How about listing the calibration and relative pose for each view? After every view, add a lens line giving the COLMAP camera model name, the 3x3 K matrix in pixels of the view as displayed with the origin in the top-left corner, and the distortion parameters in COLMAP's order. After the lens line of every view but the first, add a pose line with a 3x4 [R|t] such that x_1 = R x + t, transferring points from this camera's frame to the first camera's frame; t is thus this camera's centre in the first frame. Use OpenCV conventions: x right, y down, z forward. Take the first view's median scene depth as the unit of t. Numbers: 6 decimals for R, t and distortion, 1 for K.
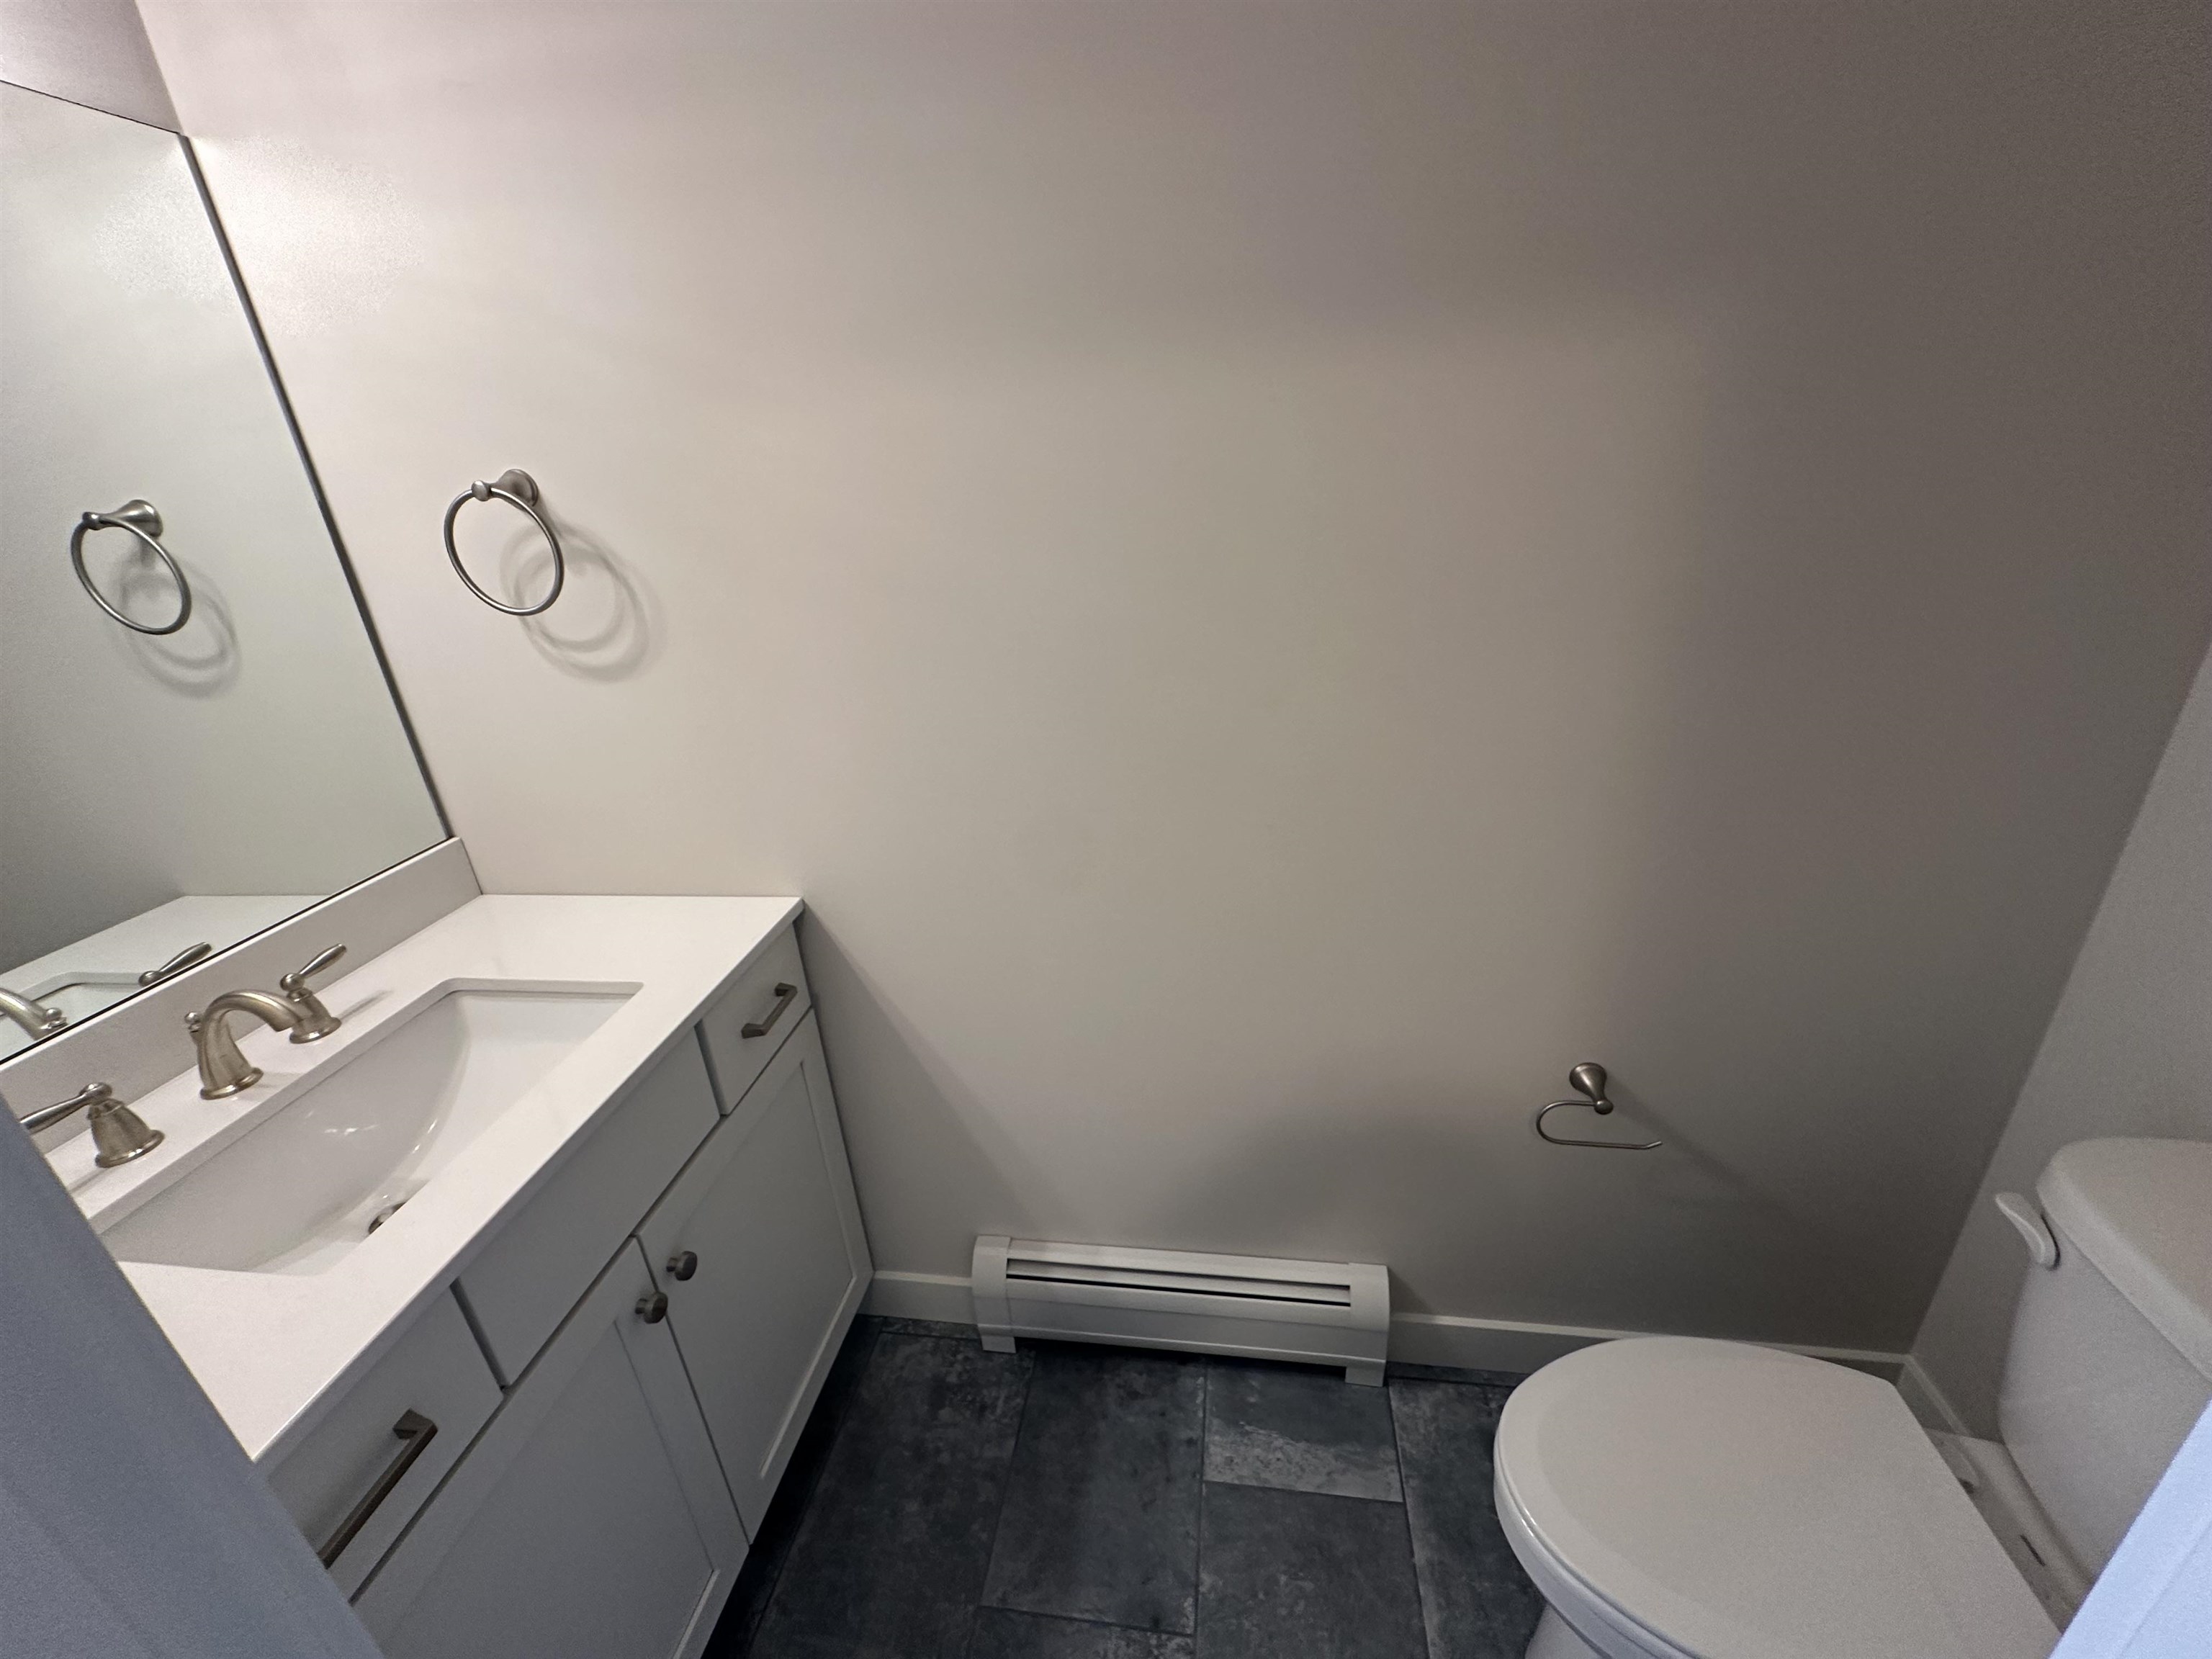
lens RADIAL K [[880.7, 0, 1104.4], [0, 880.7, 827.5], [0, 0, 1]] dist [-0.002290, 0.000593]
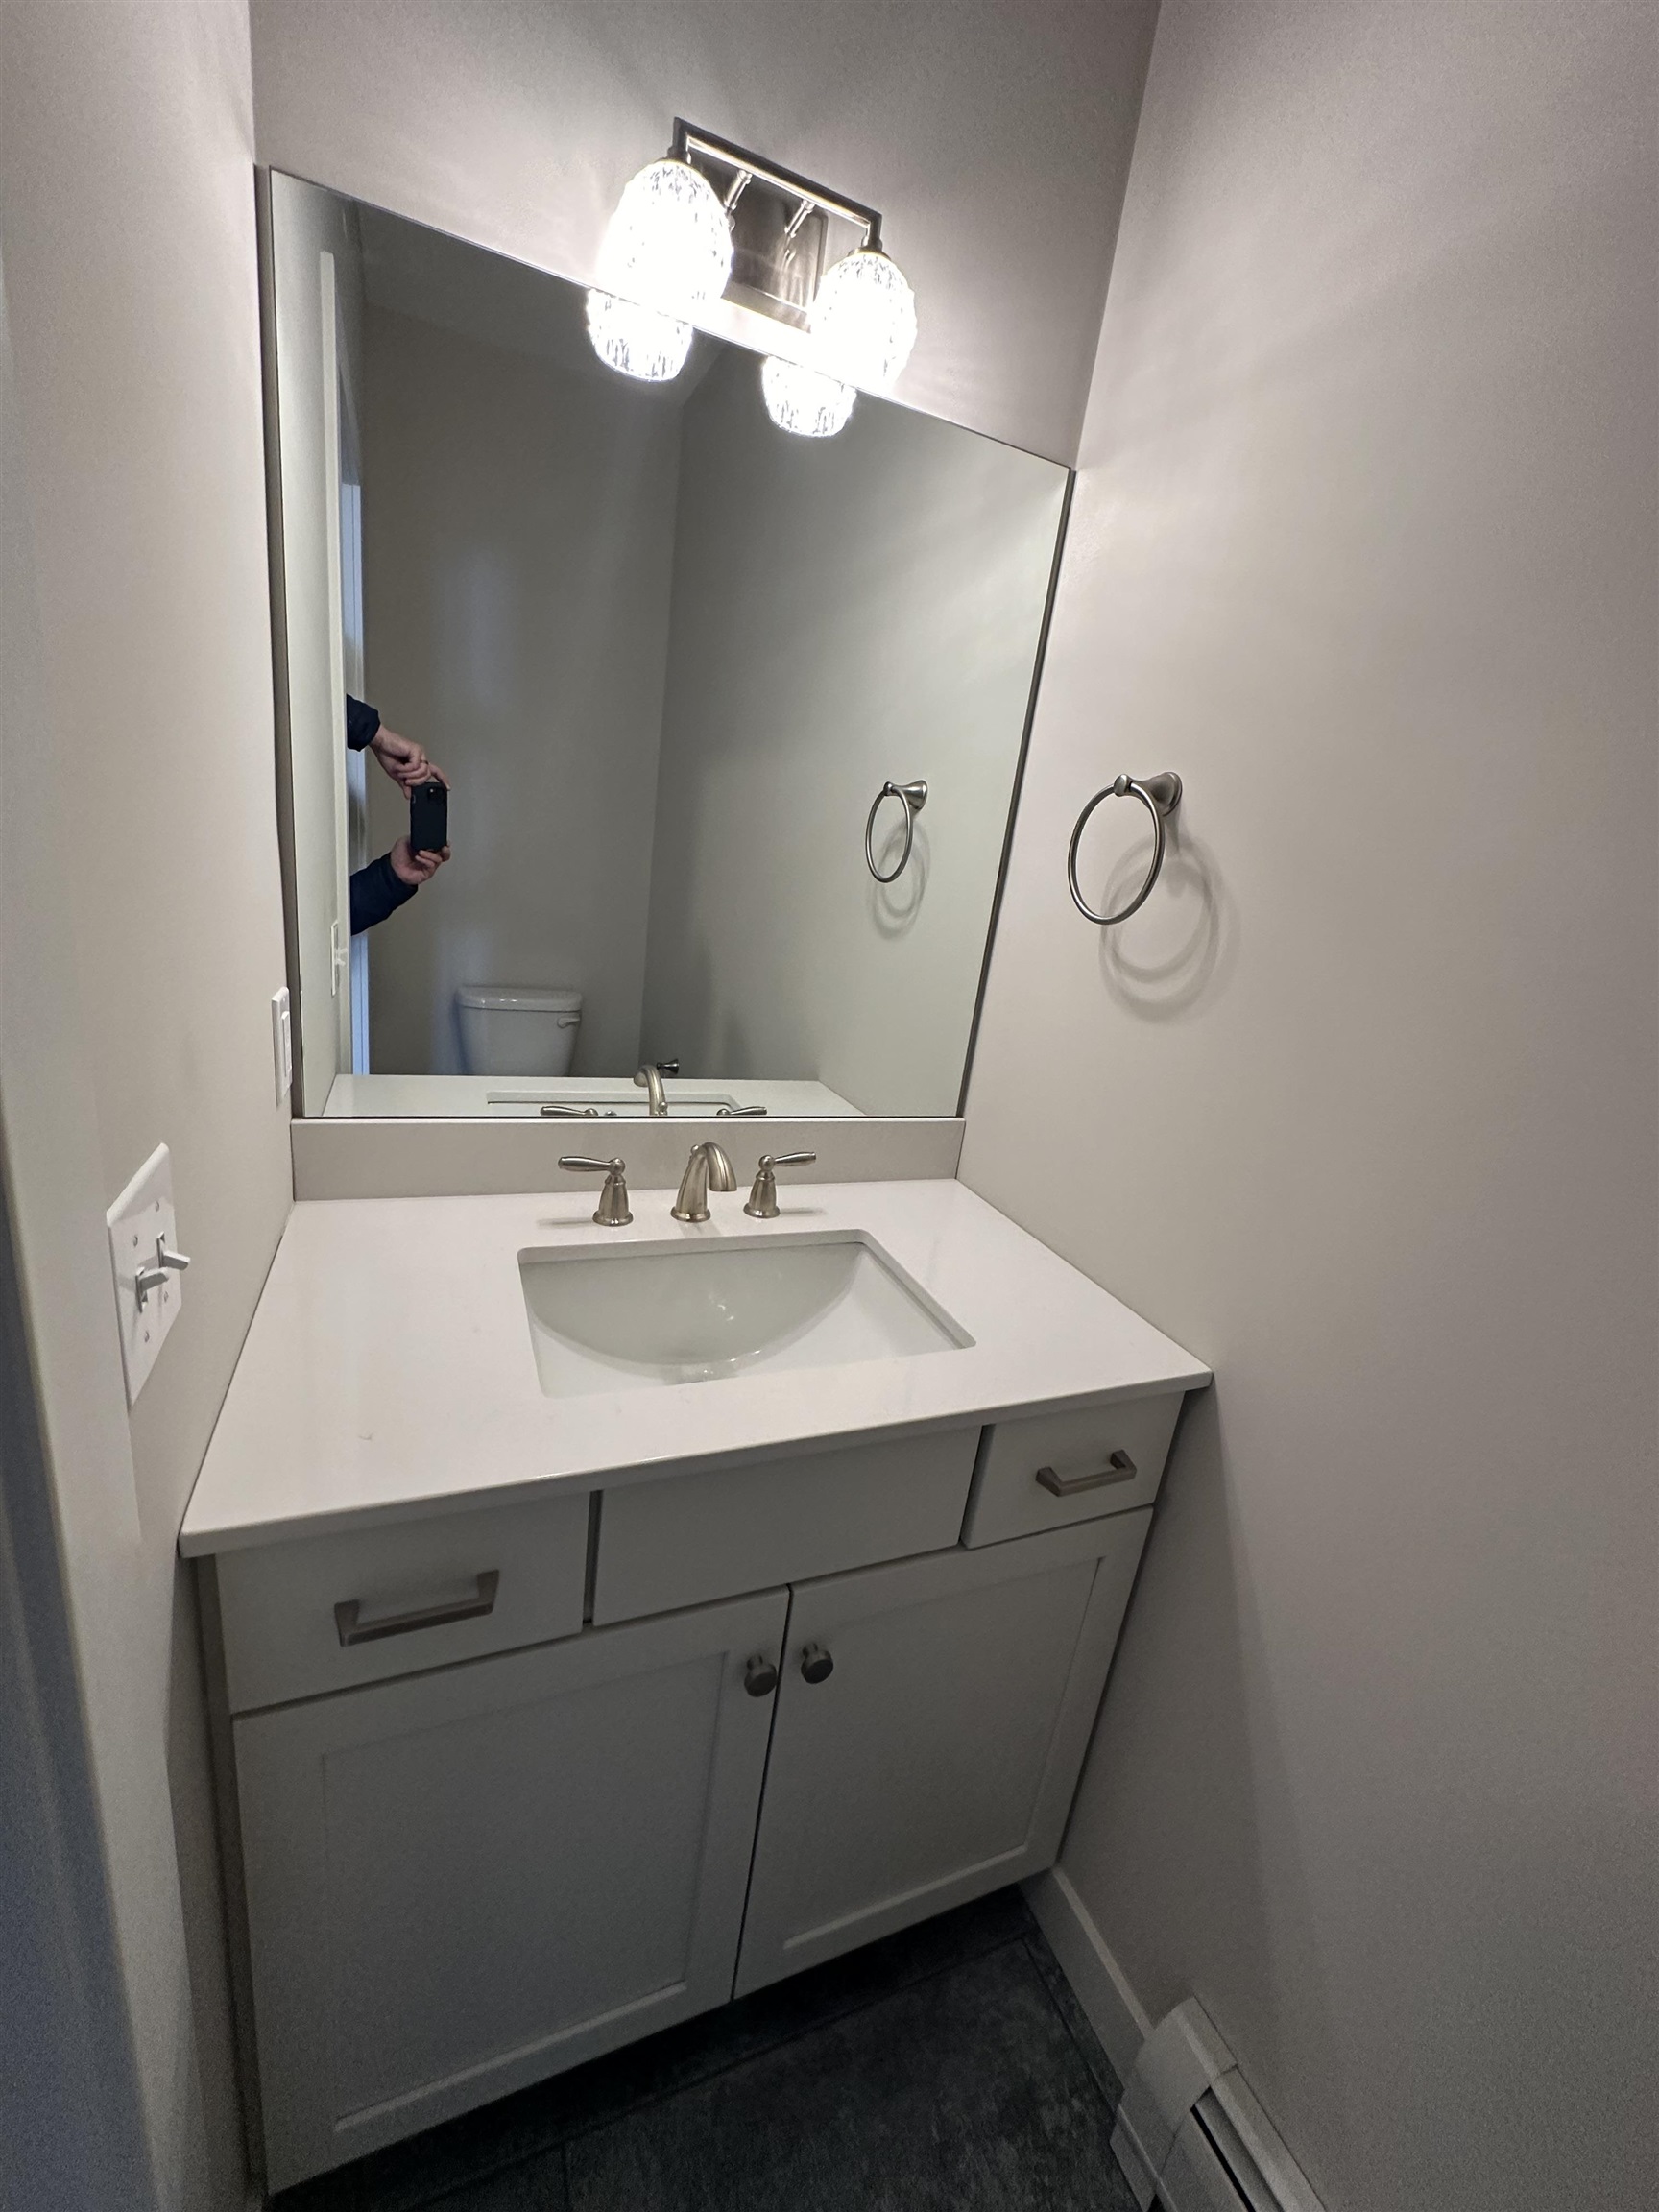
lens RADIAL K [[880.7, 0, 837.5], [0, 880.7, 1110.2], [0, 0, 1]] dist [-0.002290, 0.000593]
pose [[0.501017, 0.365434, -0.784499, -0.014171], [-0.476389, 0.873236, 0.102526, -0.037741], [0.722520, 0.322360, 0.611596, 0.311777]]
